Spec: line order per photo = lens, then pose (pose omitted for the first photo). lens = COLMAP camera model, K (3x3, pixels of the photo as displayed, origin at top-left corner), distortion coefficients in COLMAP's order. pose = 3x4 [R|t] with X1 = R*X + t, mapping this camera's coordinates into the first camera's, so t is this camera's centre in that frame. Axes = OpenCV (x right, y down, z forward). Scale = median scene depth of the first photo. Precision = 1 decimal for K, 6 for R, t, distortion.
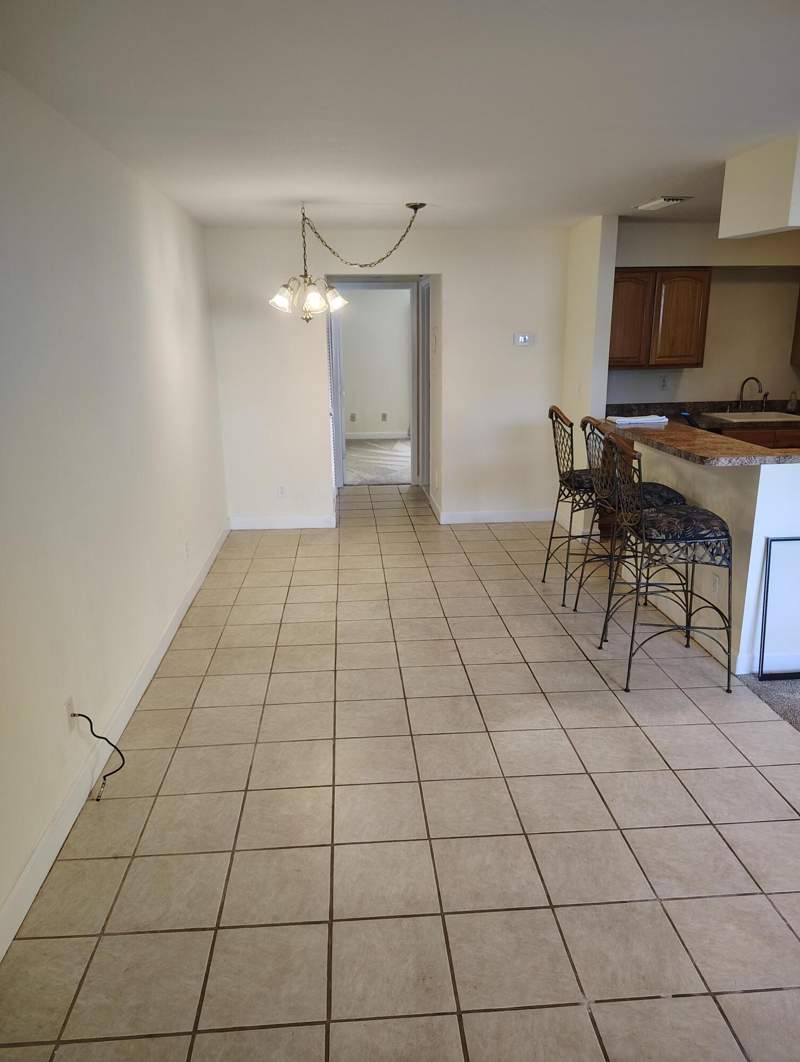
lens RADIAL K [[732.7, 0, 398.0], [0, 732.7, 529.0], [0, 0, 1]] dist [0.026961, -0.014330]
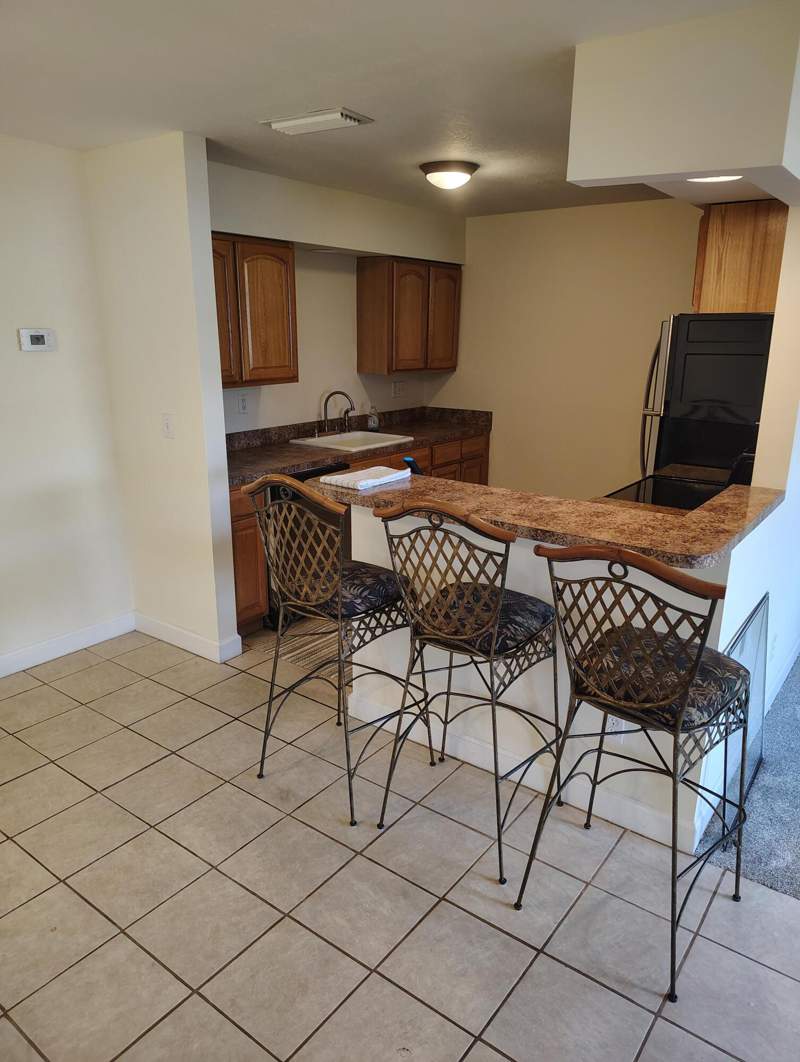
lens RADIAL K [[732.7, 0, 401.0], [0, 732.7, 539.4], [0, 0, 1]] dist [0.026961, -0.014330]
pose [[0.651290, -0.198859, 0.732309, -0.110039], [0.185987, 0.977448, 0.100016, -0.144872], [-0.735683, 0.071061, 0.673588, 0.535190]]
